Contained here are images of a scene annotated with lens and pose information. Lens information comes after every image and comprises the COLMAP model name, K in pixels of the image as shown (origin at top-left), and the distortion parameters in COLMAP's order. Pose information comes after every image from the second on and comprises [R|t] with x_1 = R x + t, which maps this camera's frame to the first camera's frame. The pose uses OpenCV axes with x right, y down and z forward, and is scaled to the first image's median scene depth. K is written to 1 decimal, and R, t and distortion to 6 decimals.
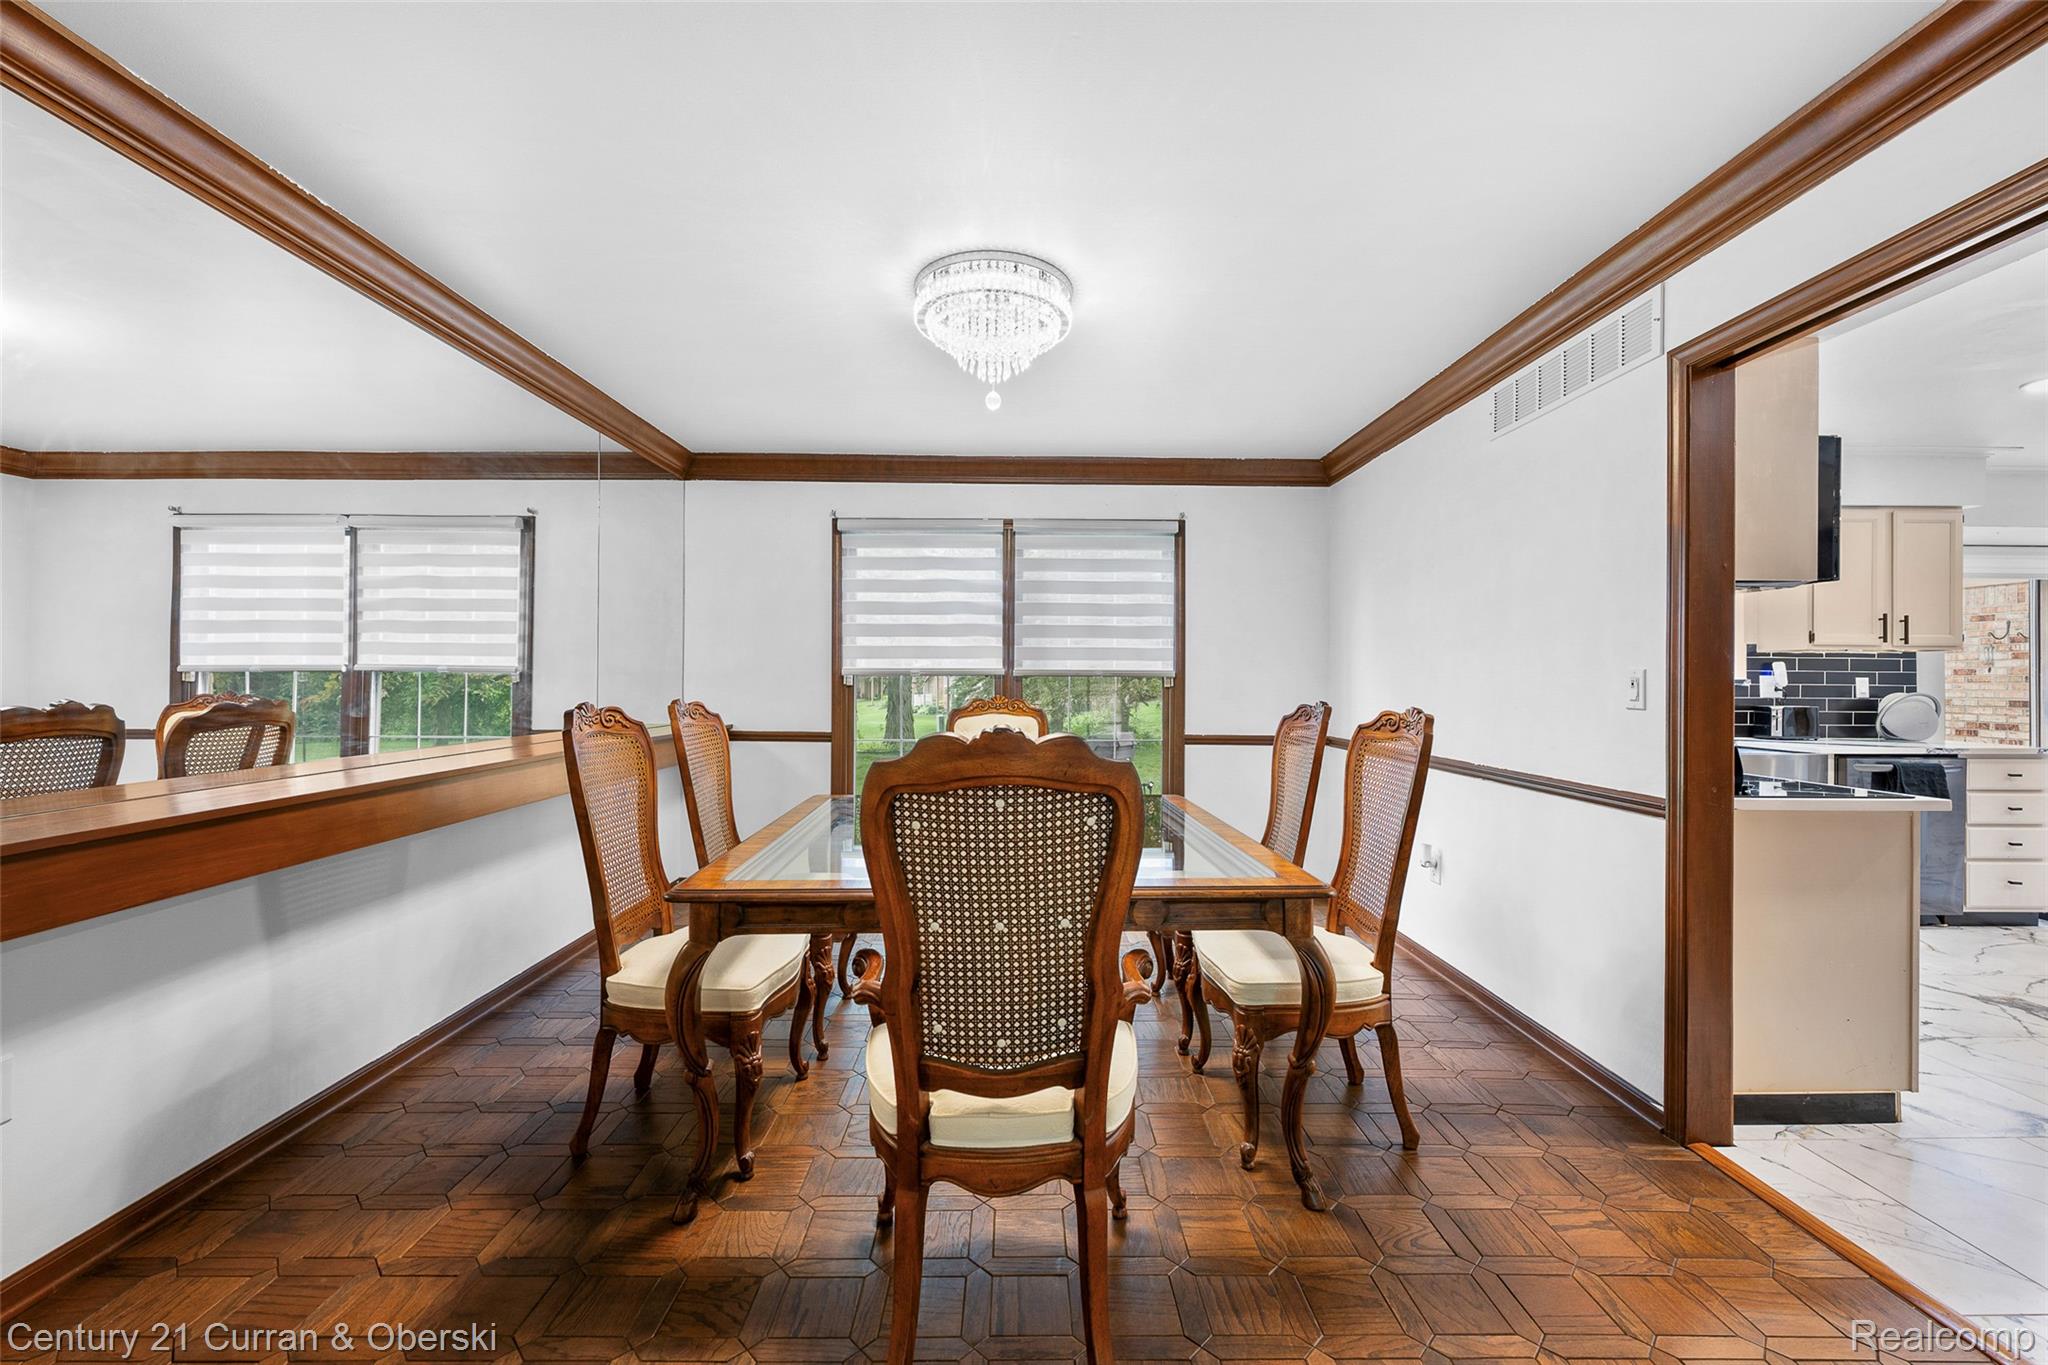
lens RADIAL K [[816.2, 0, 1026.4], [0, 816.2, 682.4], [0, 0, 1]] dist [-0.003650, 0.001200]
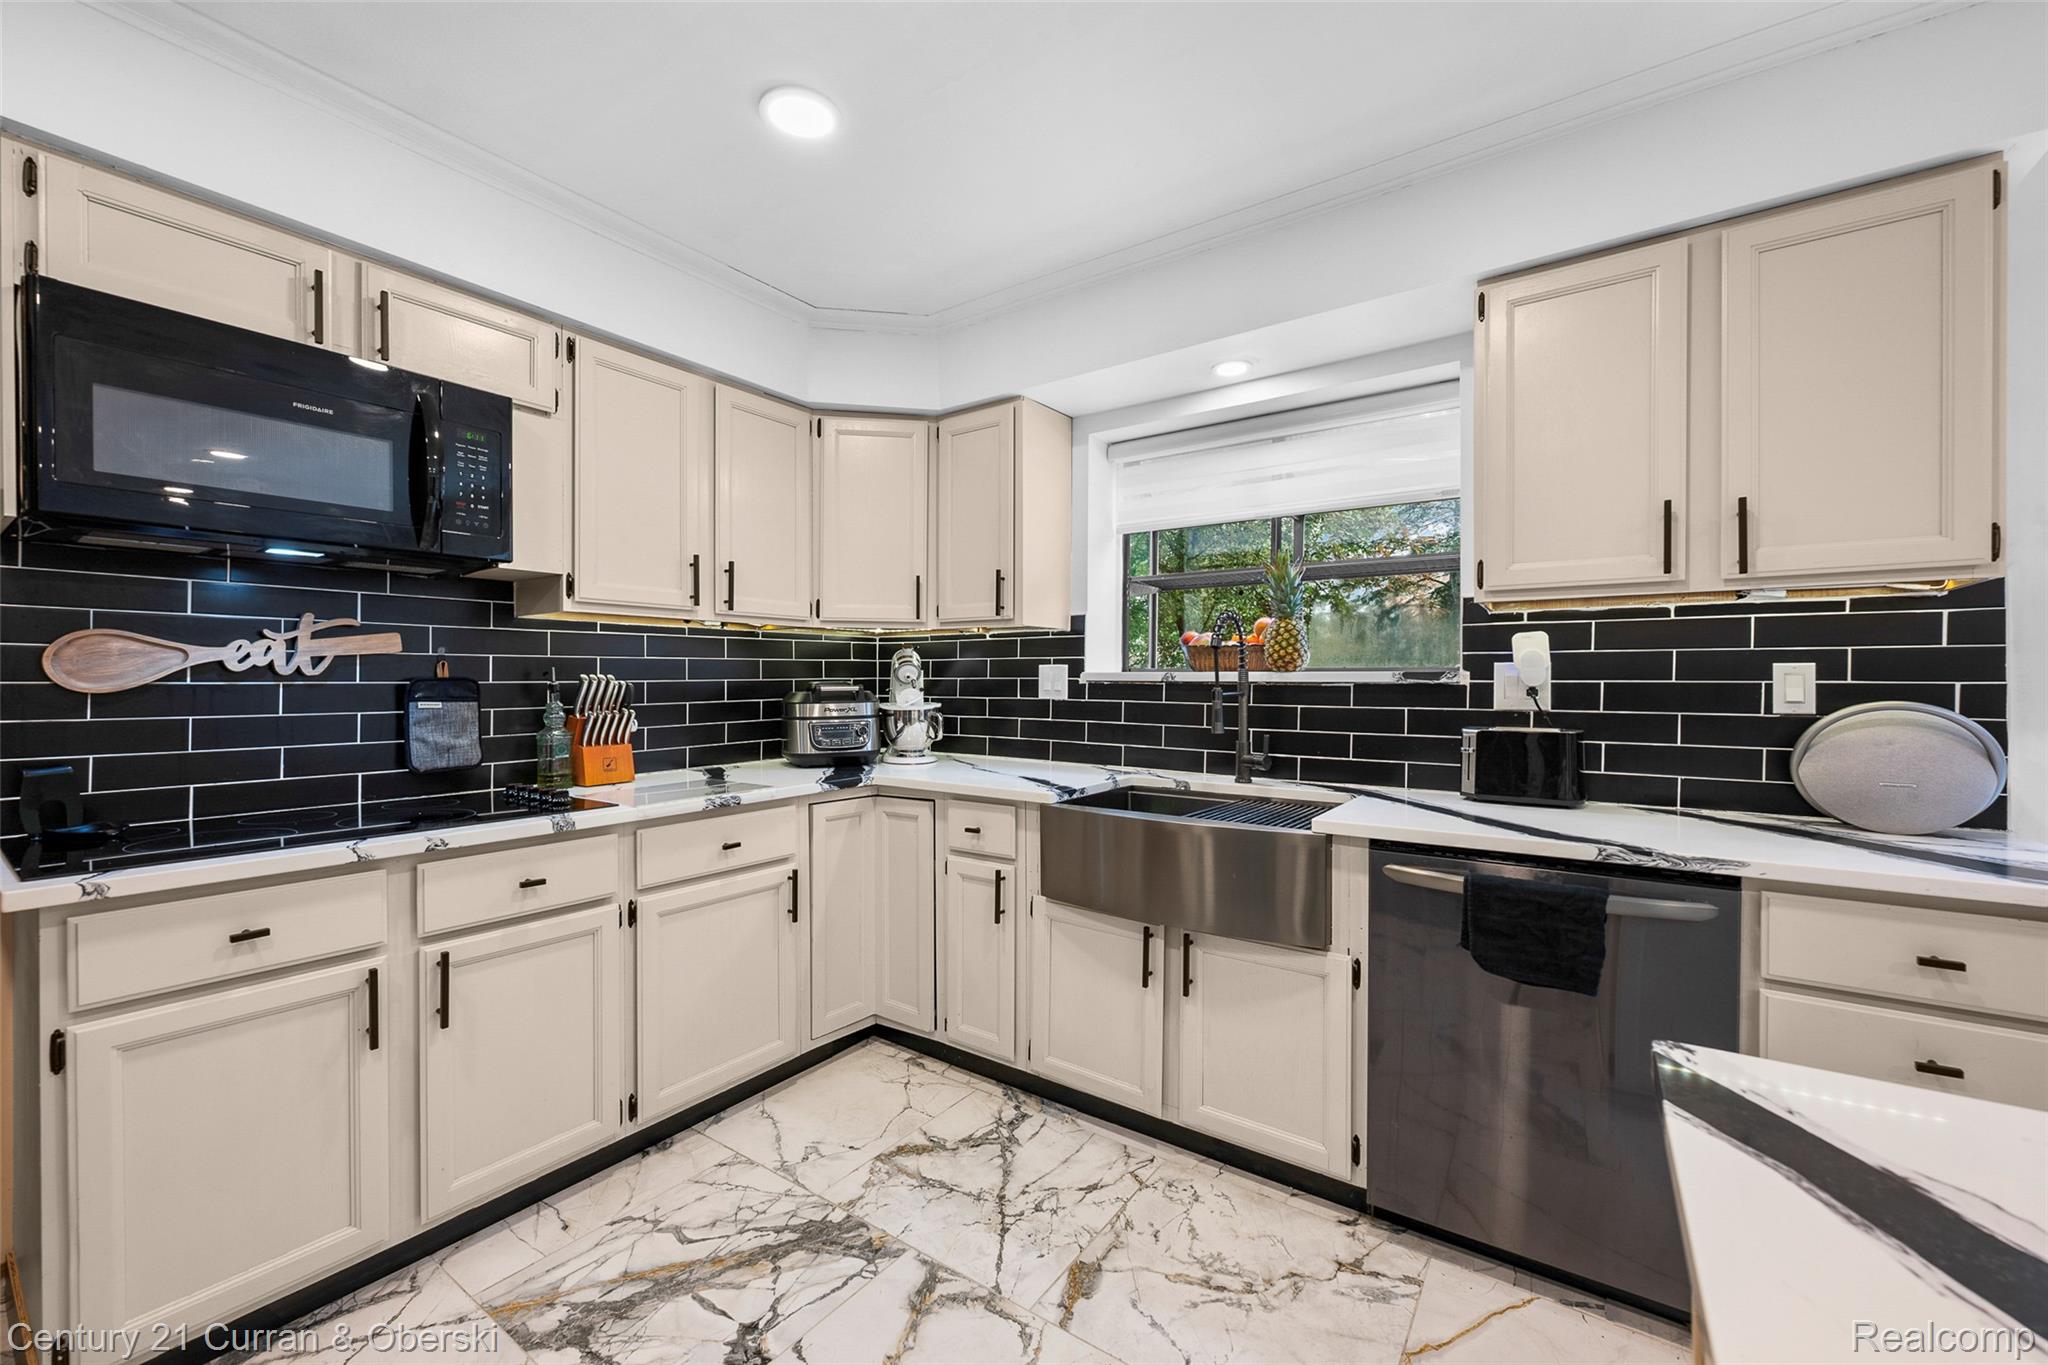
lens RADIAL K [[816.2, 0, 1027.0], [0, 816.2, 683.6], [0, 0, 1]] dist [-0.003650, 0.001200]
pose [[0.808973, -0.004524, -0.587828, 0.960218], [0.001531, 0.999983, -0.005589, 0.006015], [0.587843, 0.003621, 0.808967, 0.459306]]
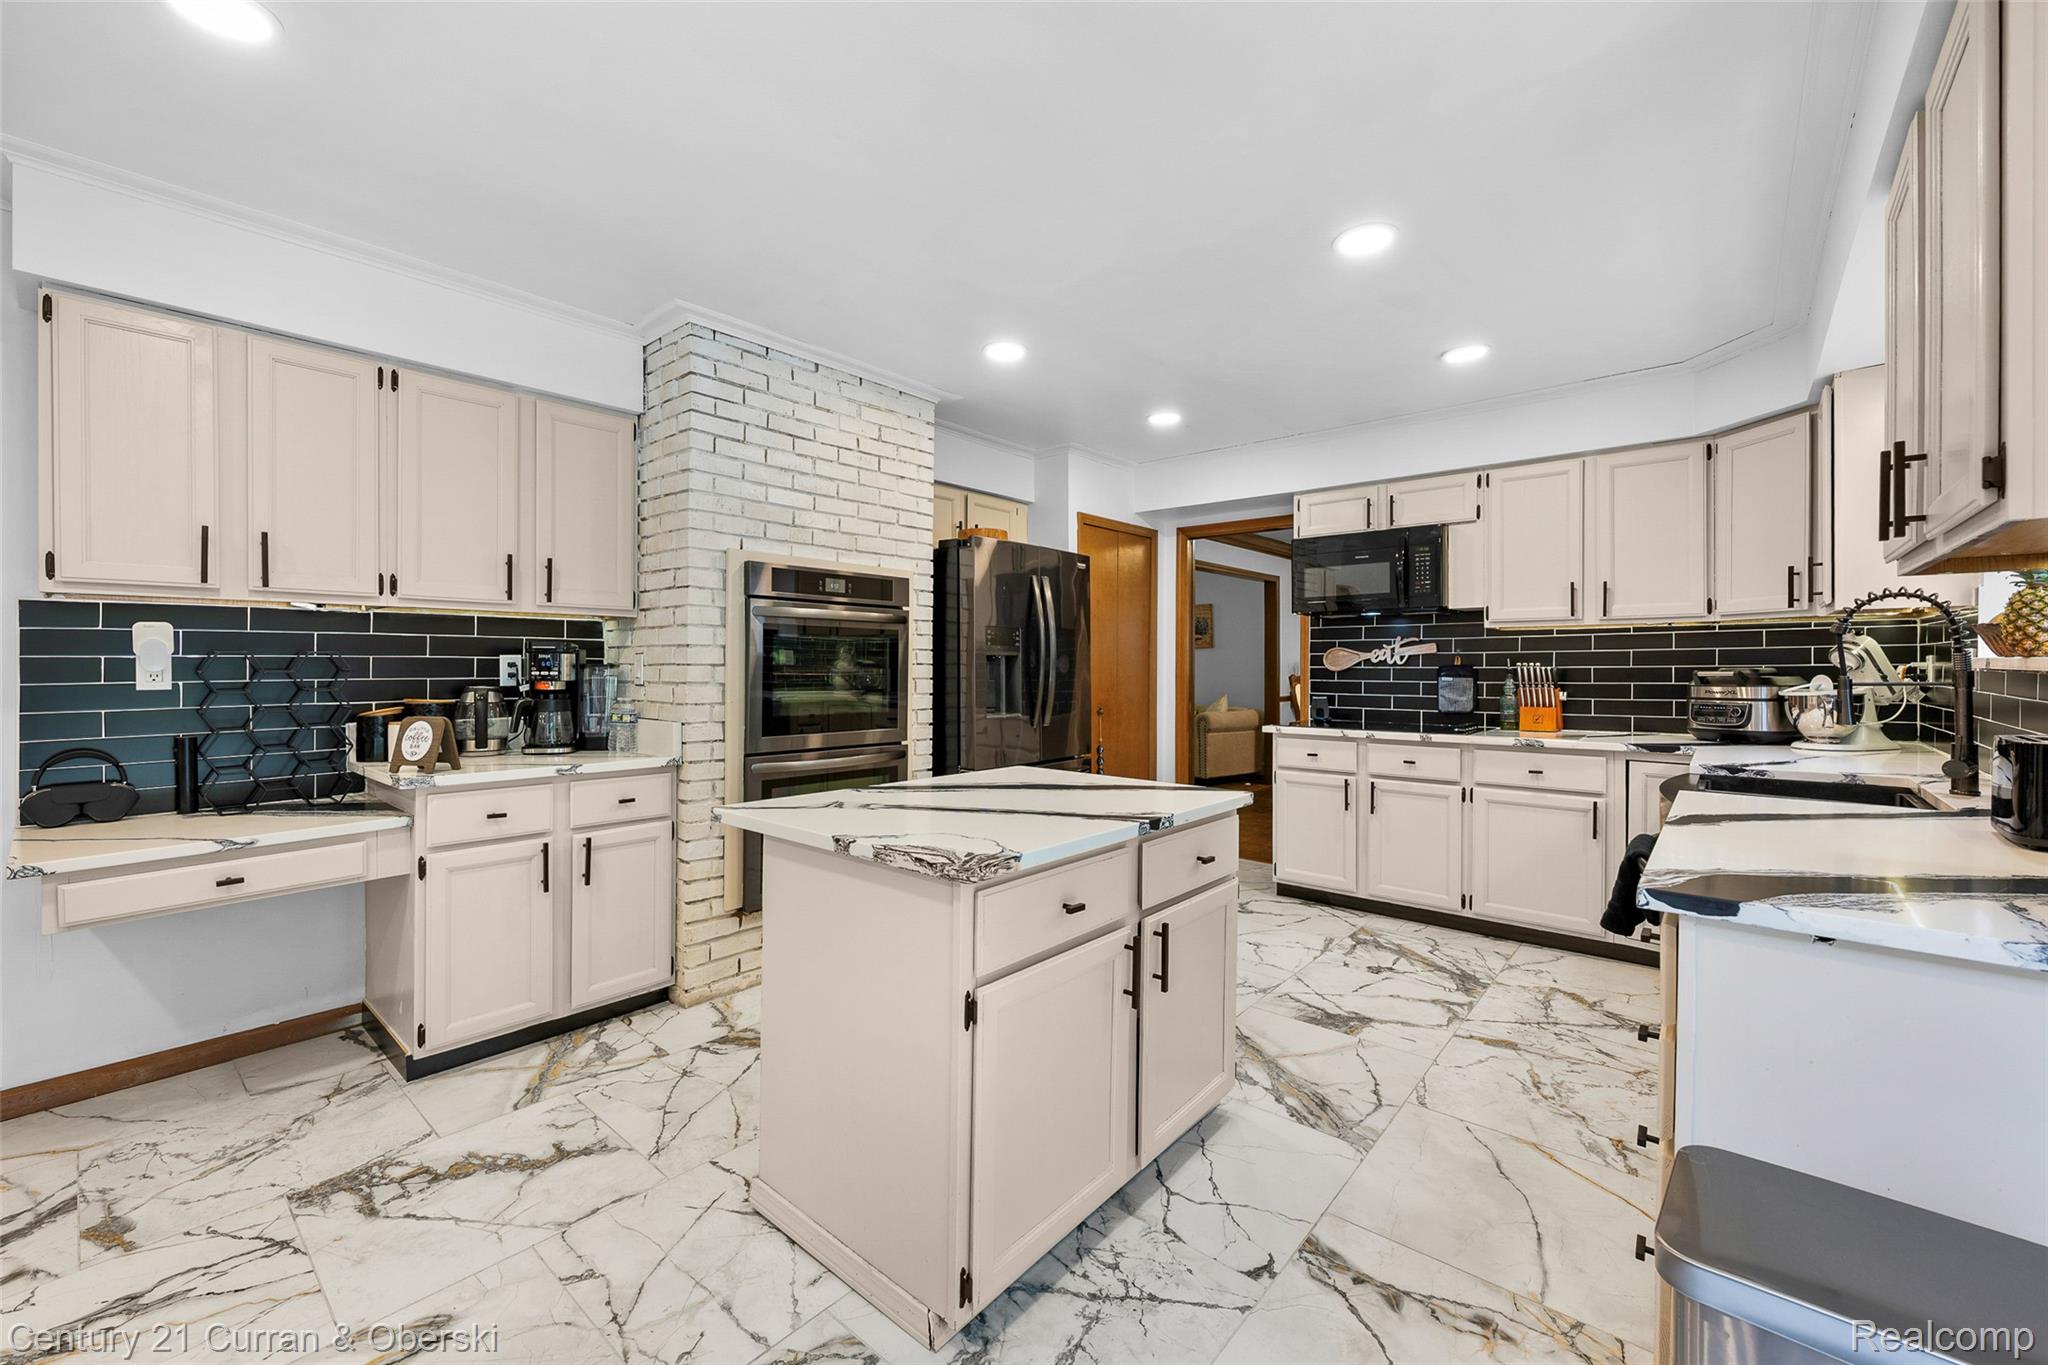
lens RADIAL K [[816.2, 0, 1011.3], [0, 816.2, 668.1], [0, 0, 1]] dist [-0.003650, 0.001200]
pose [[-0.671579, -0.000440, -0.740932, 1.419350], [-0.008048, 0.999945, 0.006700, 0.000724], [0.740889, 0.010463, -0.671546, 0.887133]]
